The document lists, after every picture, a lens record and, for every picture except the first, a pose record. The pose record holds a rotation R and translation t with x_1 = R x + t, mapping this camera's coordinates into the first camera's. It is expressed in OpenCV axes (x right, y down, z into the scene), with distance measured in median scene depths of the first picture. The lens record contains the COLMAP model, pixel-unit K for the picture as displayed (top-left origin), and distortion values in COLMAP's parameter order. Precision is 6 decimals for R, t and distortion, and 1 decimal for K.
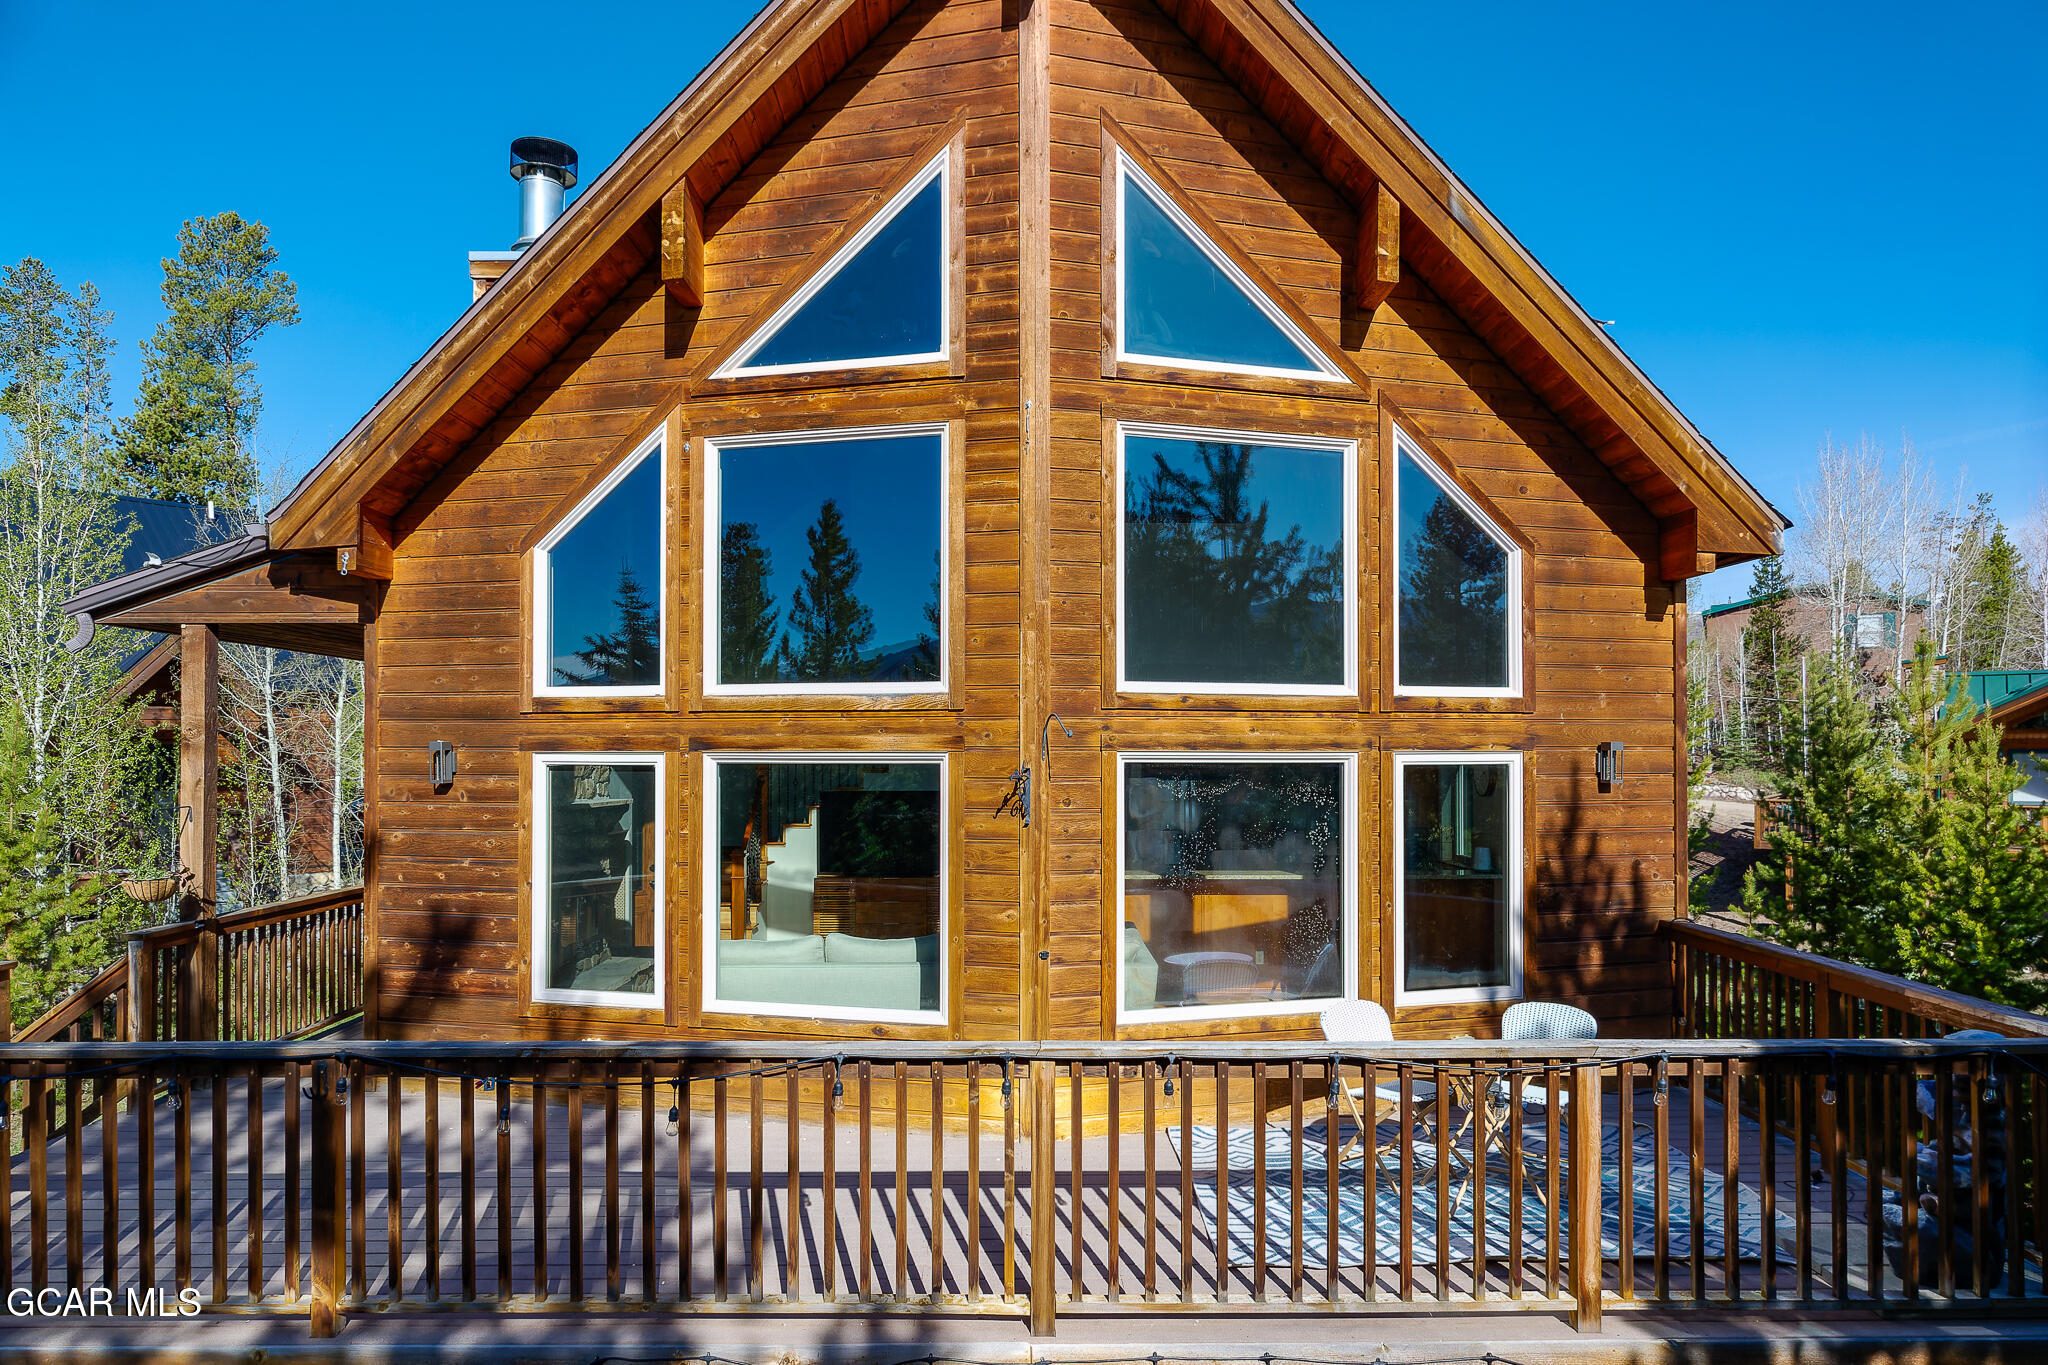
lens RADIAL K [[1362.3, 0, 1025.3], [0, 1362.3, 736.4], [0, 0, 1]] dist [-0.002090, -0.000998]
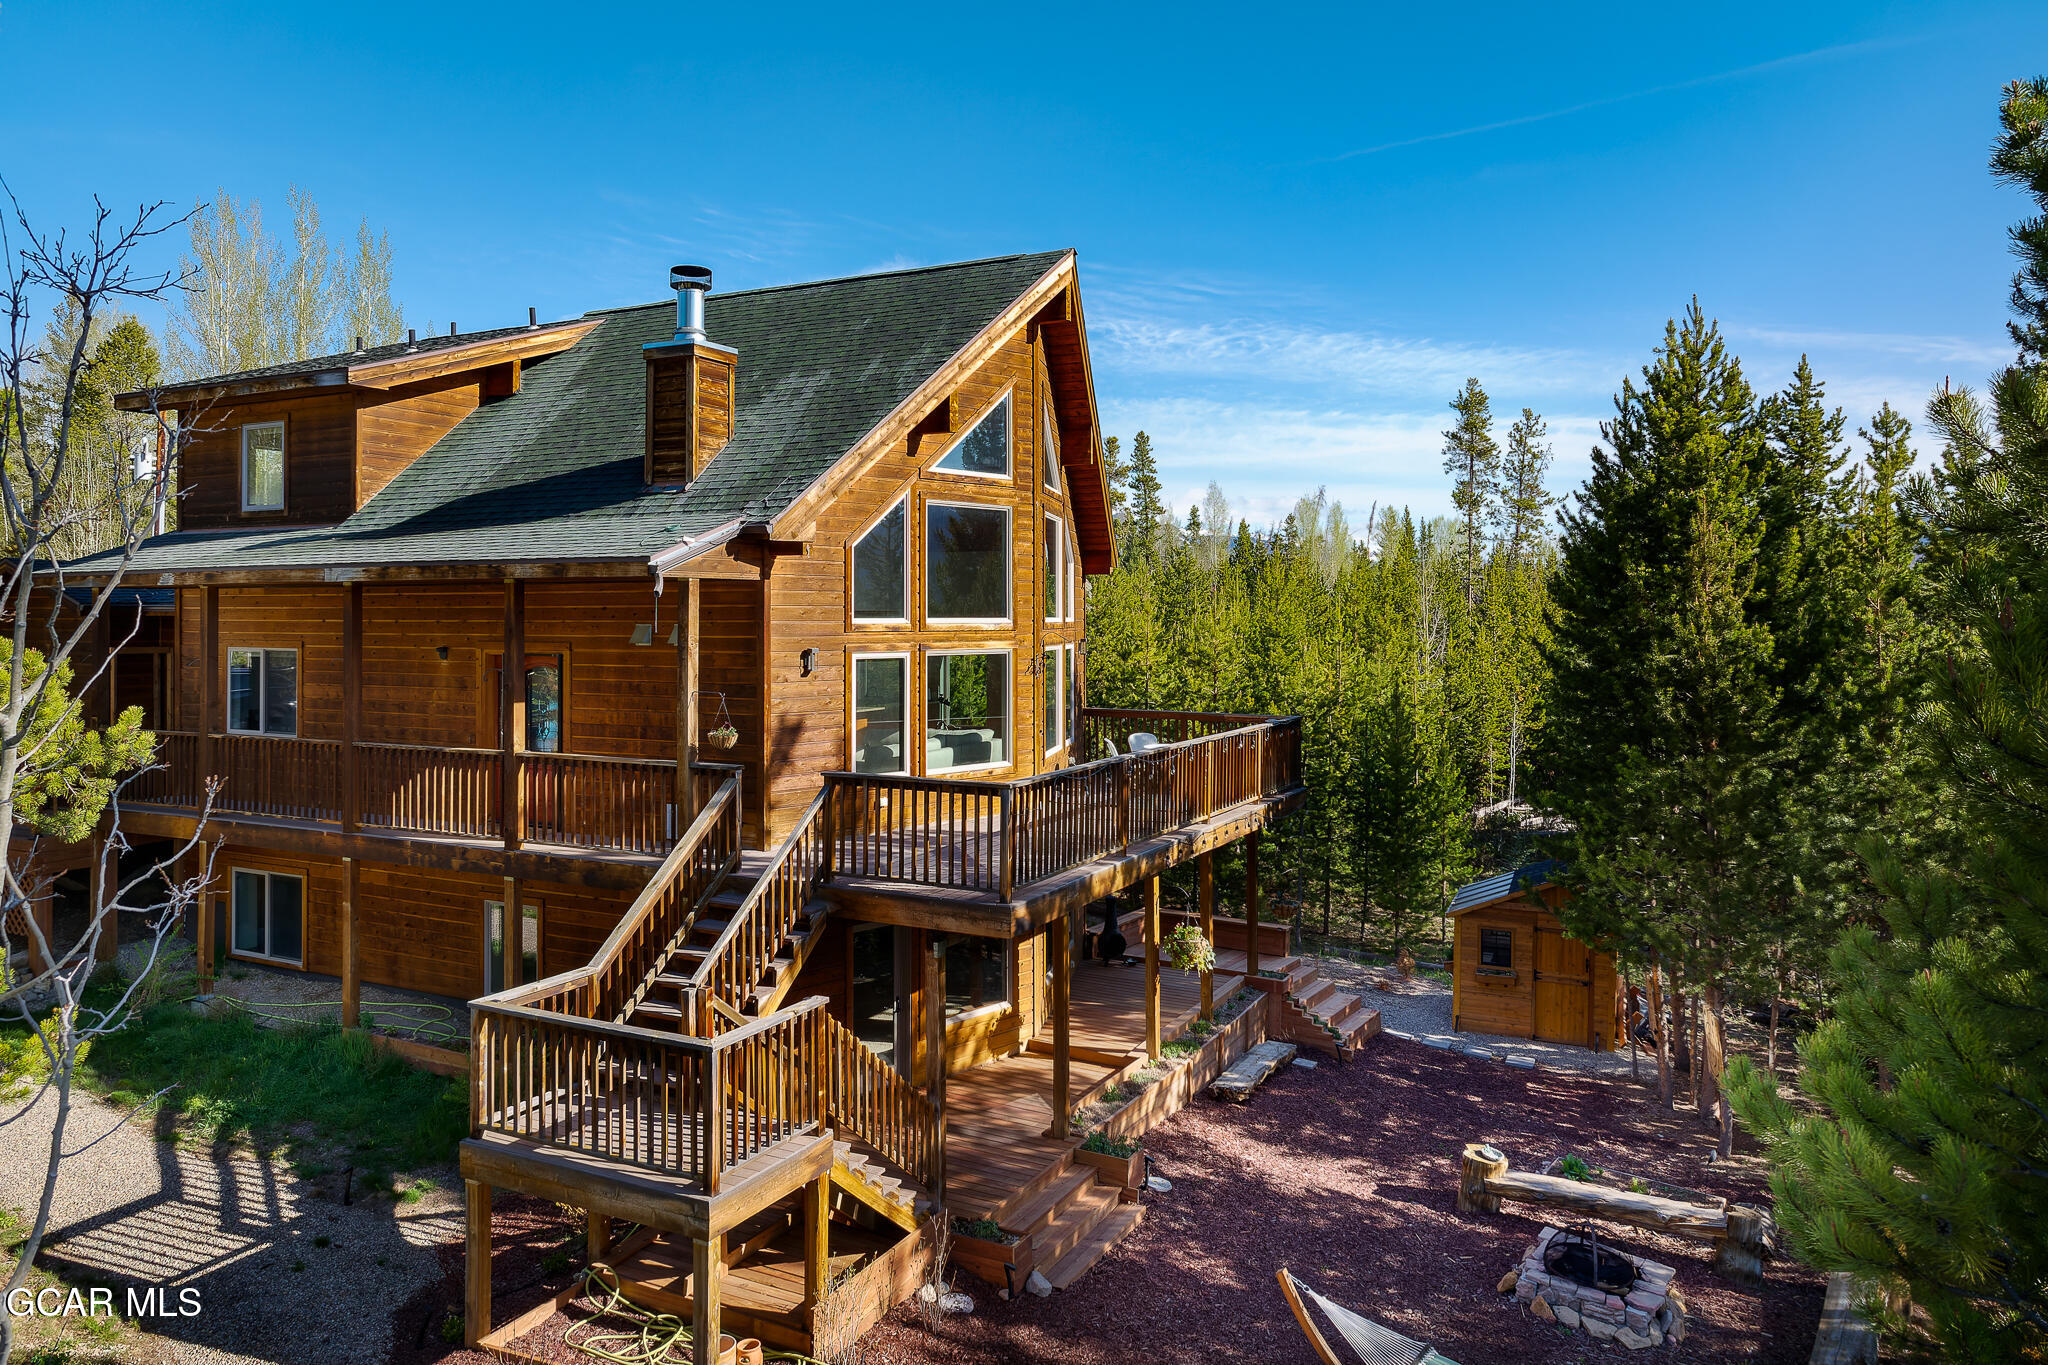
lens RADIAL K [[1357.6, 0, 1024.9], [0, 1357.6, 619.4], [0, 0, 1]] dist [0.019083, 0.001353]
pose [[0.469364, -0.001993, 0.883003, -1.973212], [-0.009973, 0.999922, 0.007558, -0.052510], [-0.882948, -0.012353, 0.469307, -0.104976]]
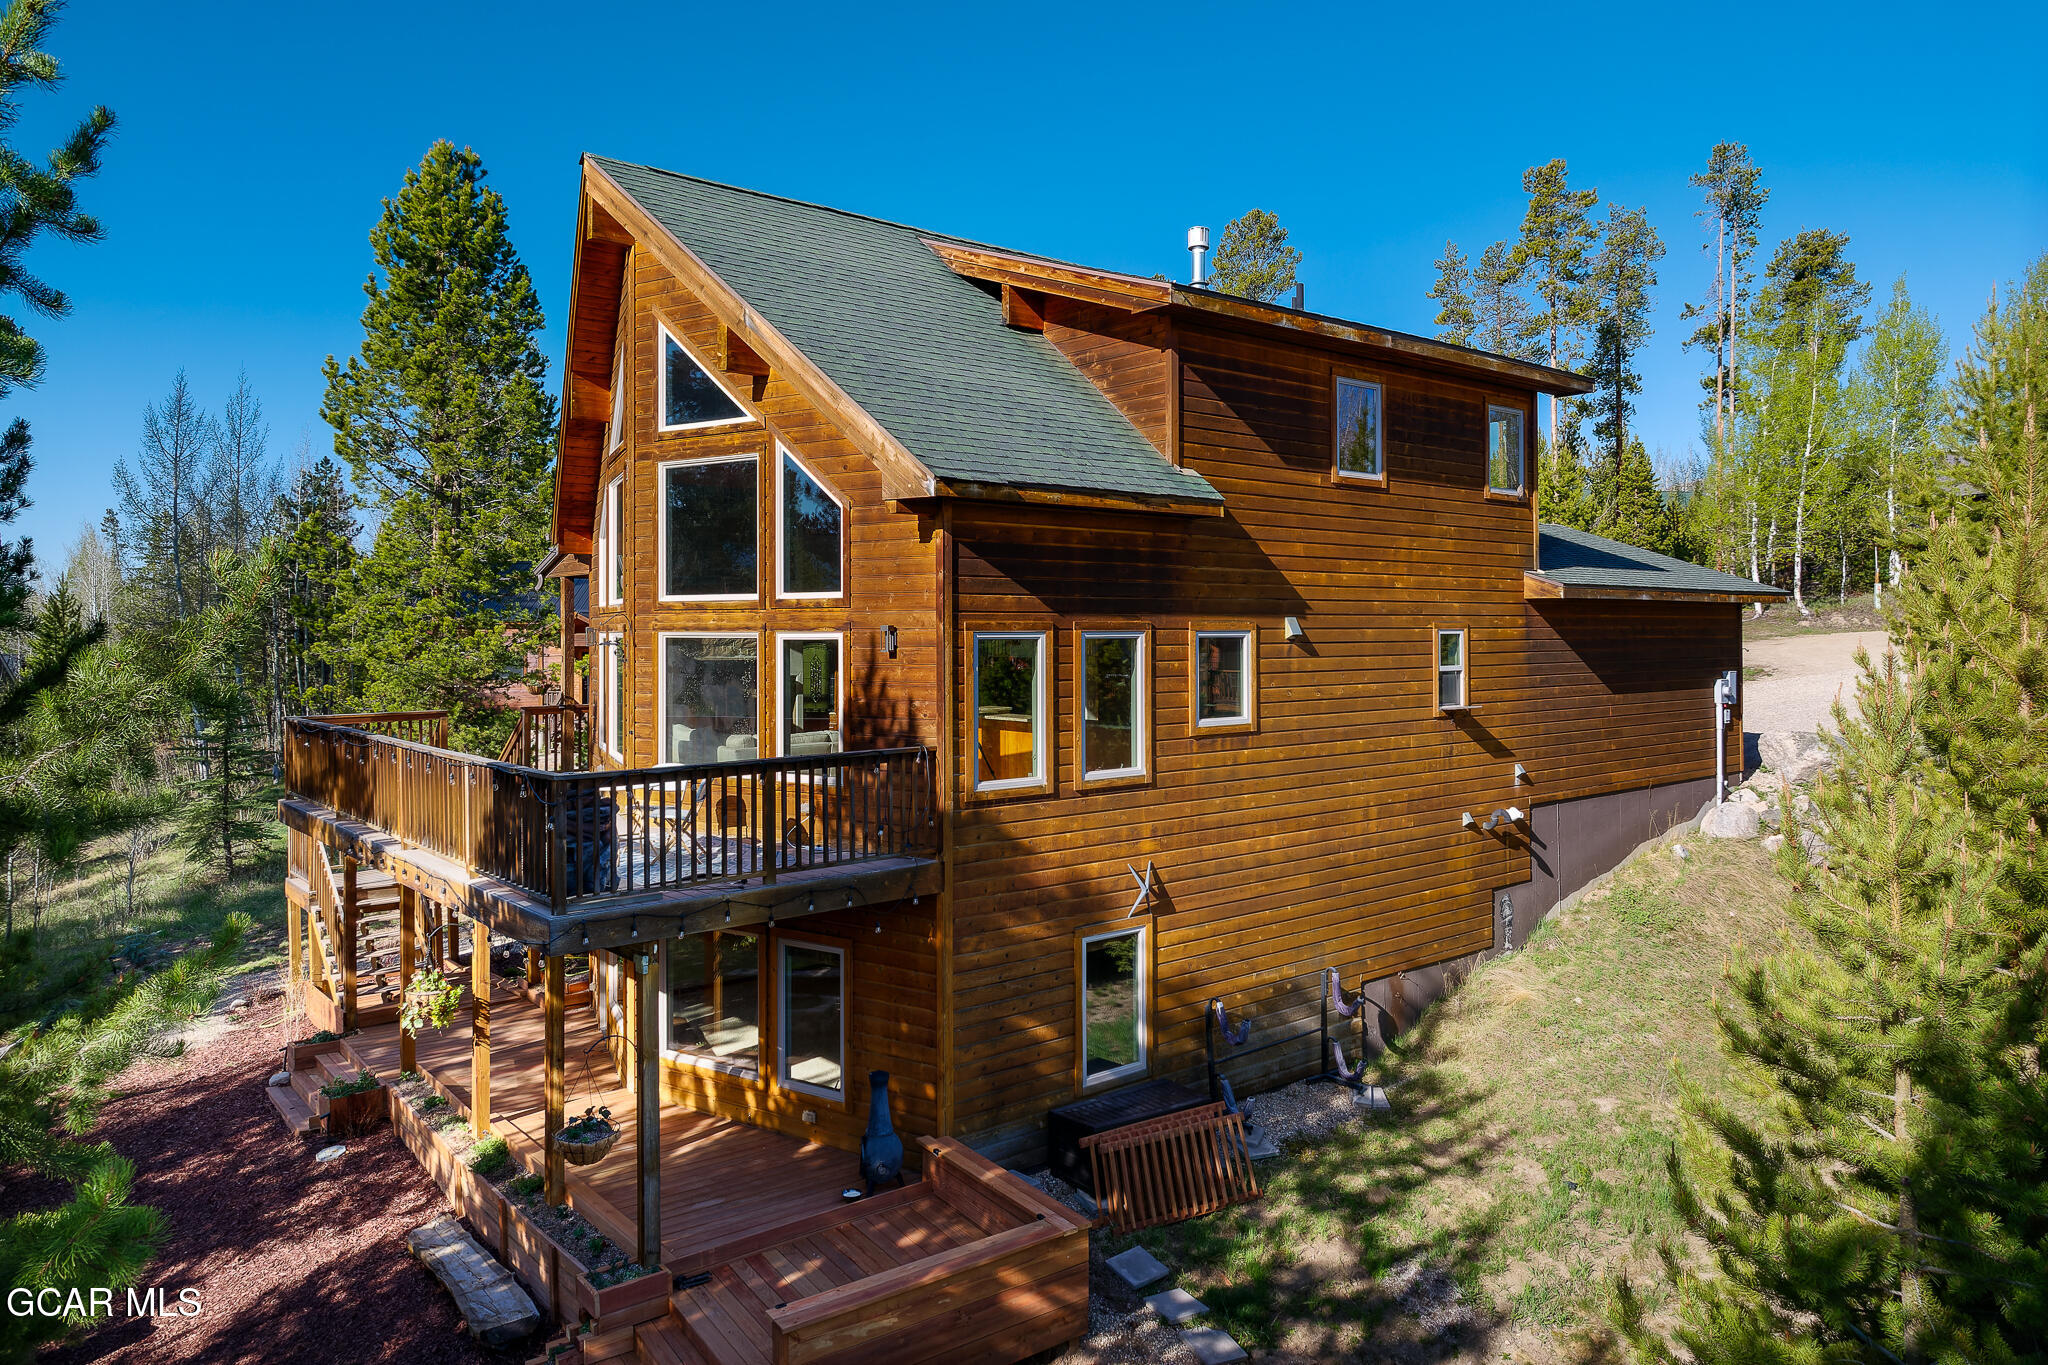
lens RADIAL K [[1357.6, 0, 1024.9], [0, 1357.6, 619.4], [0, 0, 1]] dist [0.019083, 0.001353]
pose [[0.619673, -0.007461, -0.784824, 1.807426], [0.011466, 0.999934, -0.000453, 0.000189], [0.784776, -0.008718, 0.619718, 0.189085]]
